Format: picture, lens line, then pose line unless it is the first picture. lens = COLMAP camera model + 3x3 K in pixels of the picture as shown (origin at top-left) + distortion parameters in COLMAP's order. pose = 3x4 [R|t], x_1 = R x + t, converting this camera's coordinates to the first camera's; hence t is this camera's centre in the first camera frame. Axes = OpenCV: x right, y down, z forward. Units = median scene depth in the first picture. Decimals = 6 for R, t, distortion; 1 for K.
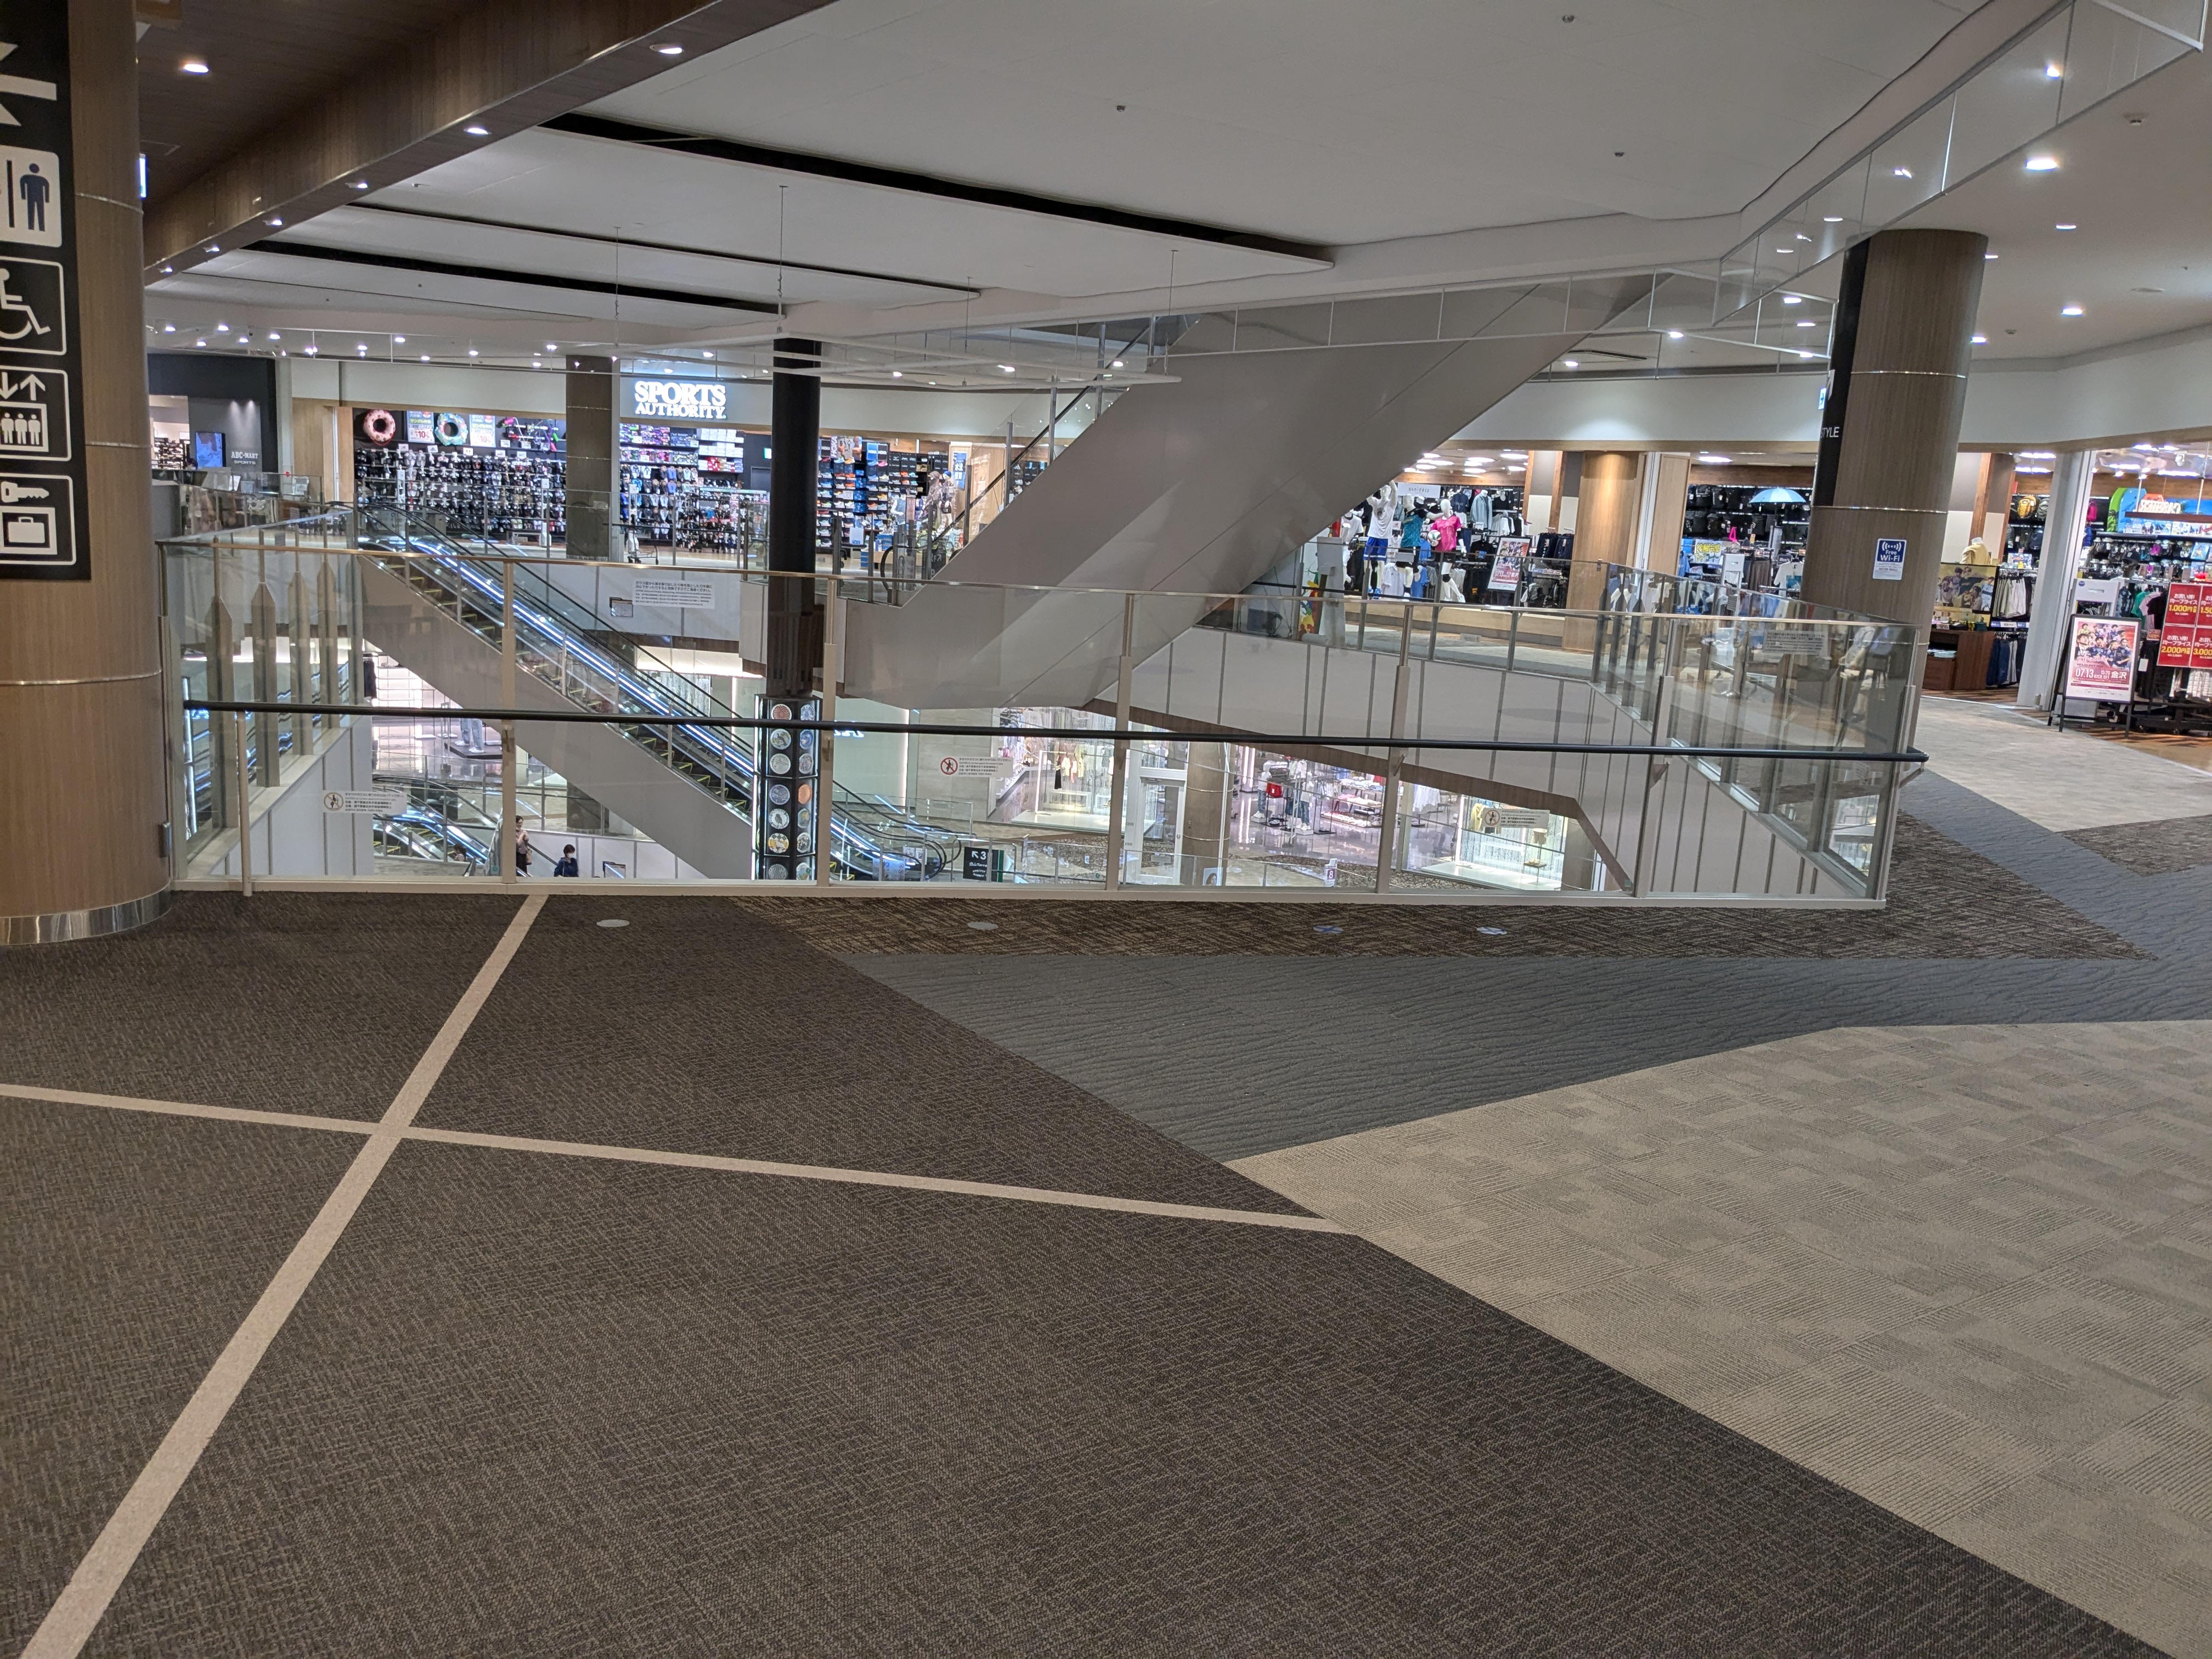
lens RADIAL K [[1745.3, 0, 1044.7], [0, 1745.3, 814.0], [0, 0, 1]] dist [0.038755, -0.062813]
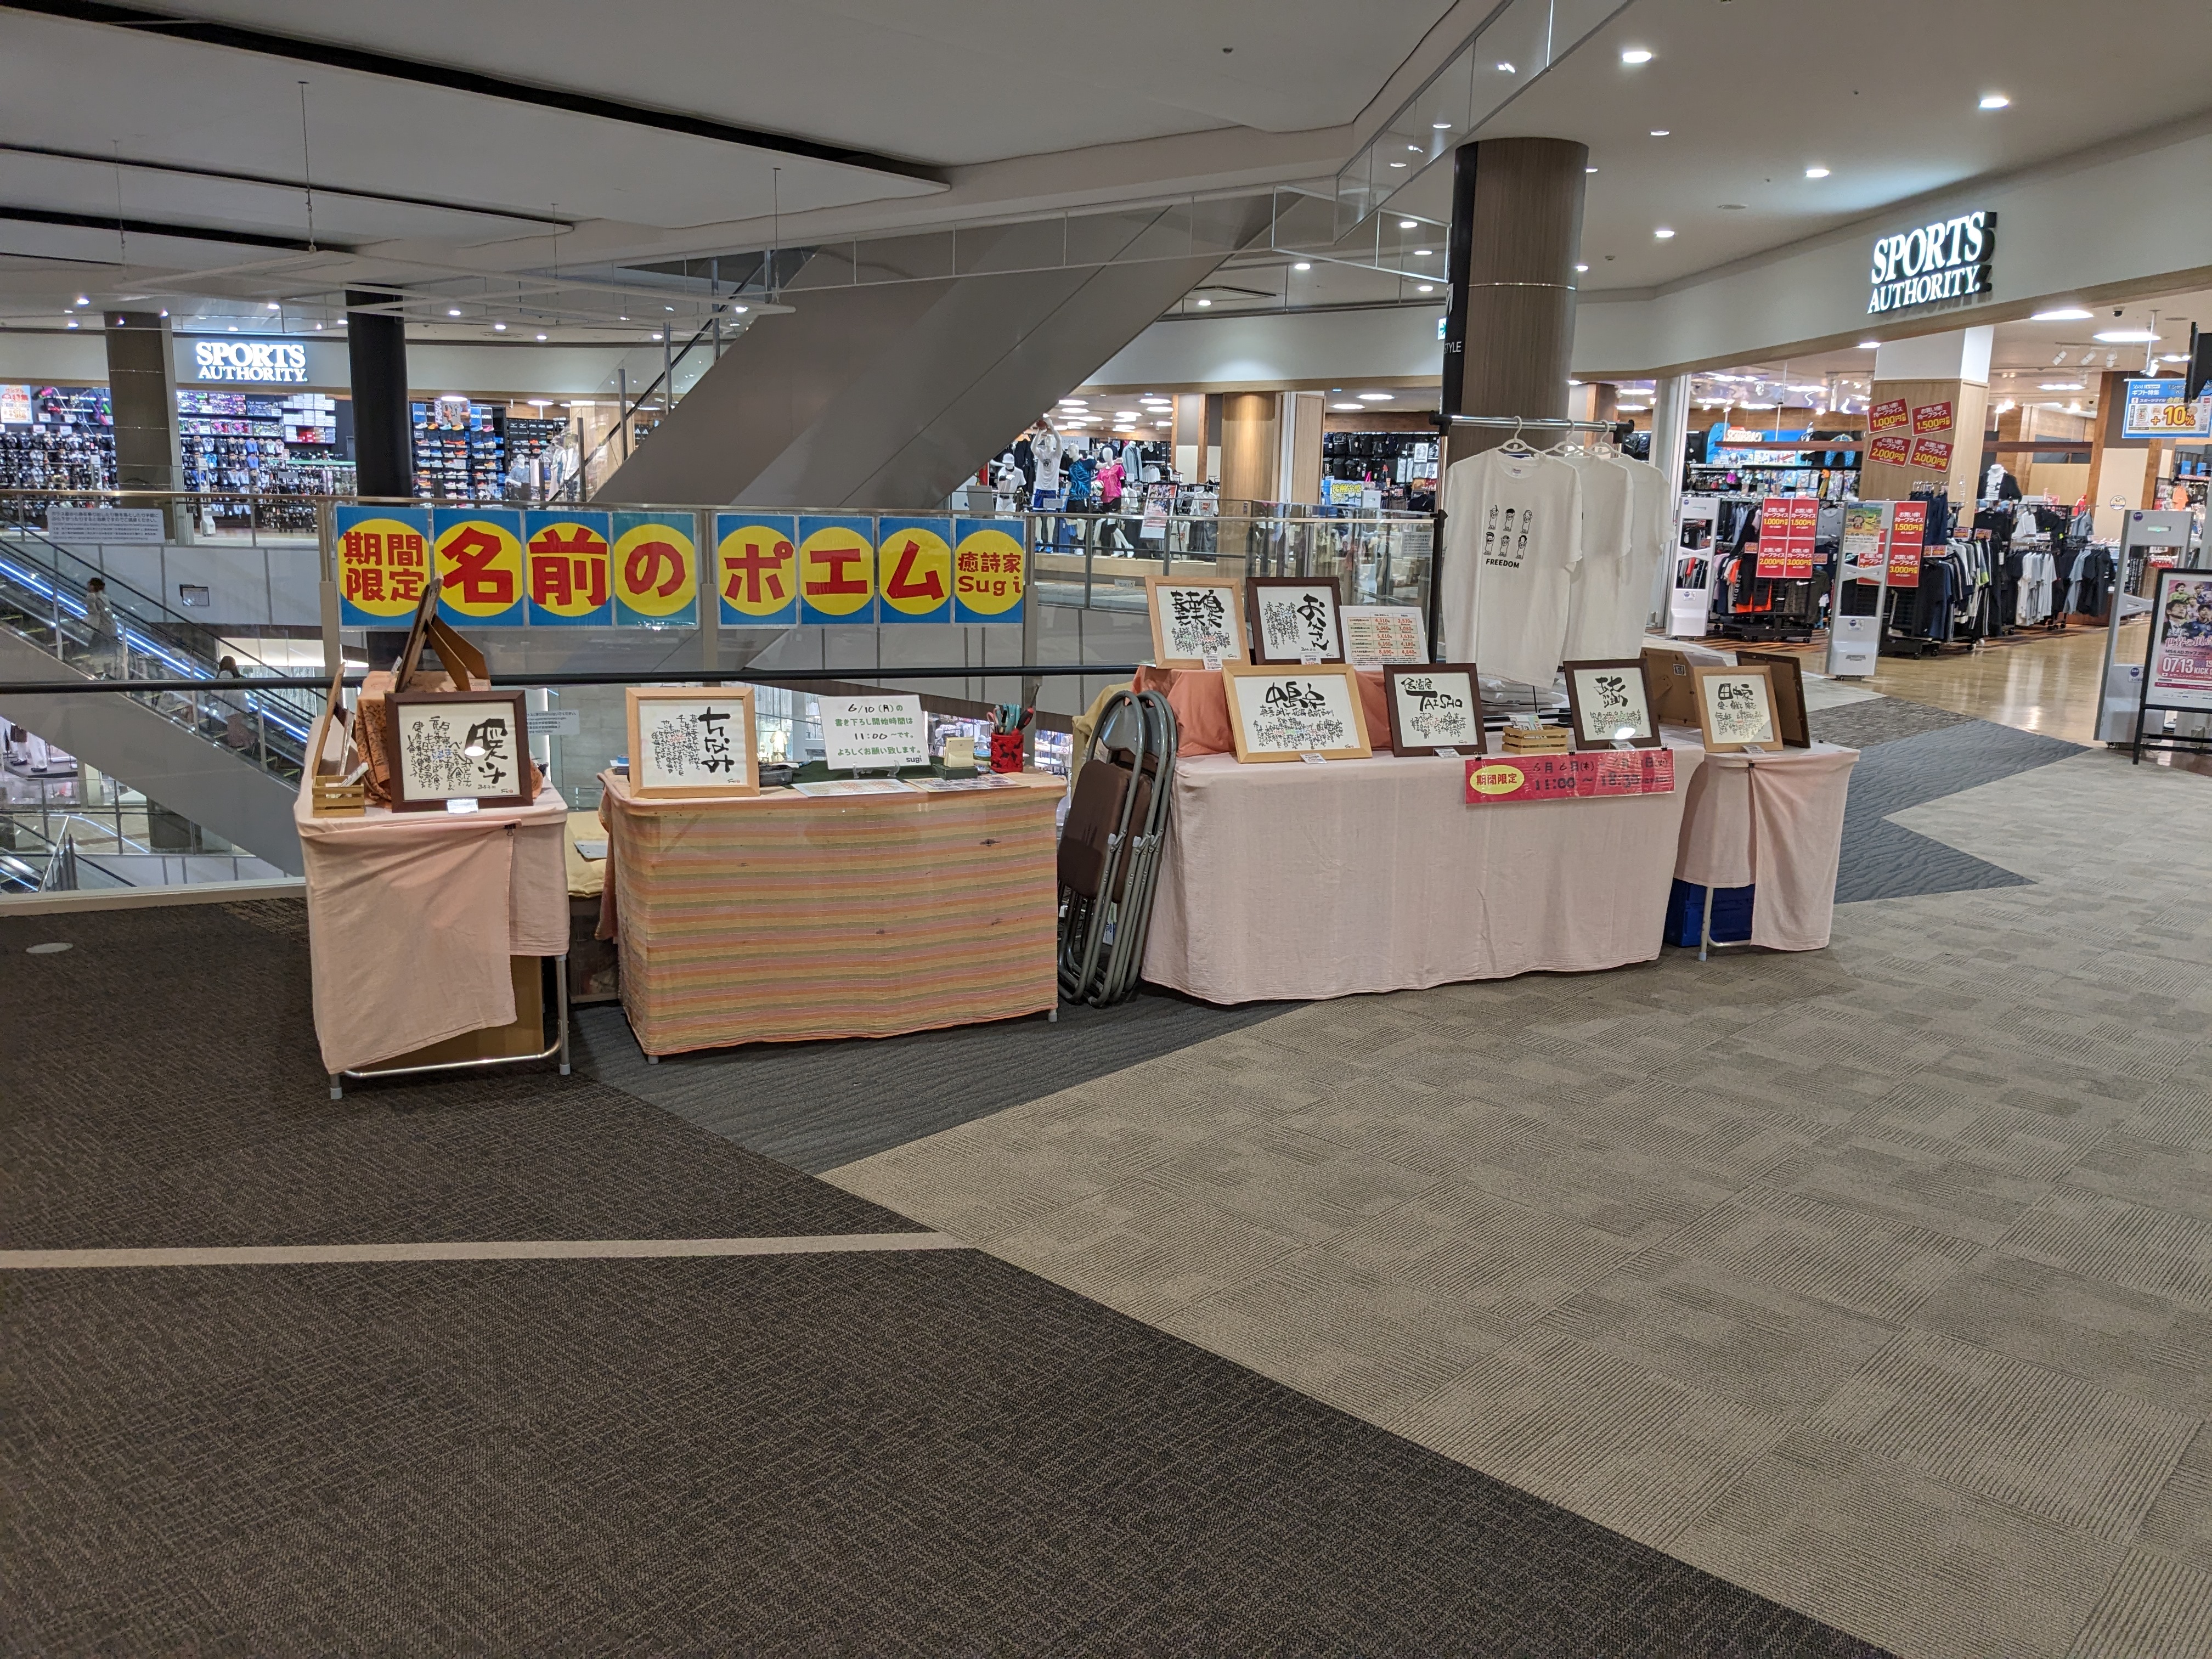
lens RADIAL K [[1745.3, 0, 1101.5], [0, 1745.3, 819.0], [0, 0, 1]] dist [0.038755, -0.062813]
pose [[0.975437, -0.073157, 0.207776, 0.065844], [0.069469, 0.997271, 0.025003, 0.021582], [-0.209038, -0.009955, 0.977857, 0.161037]]
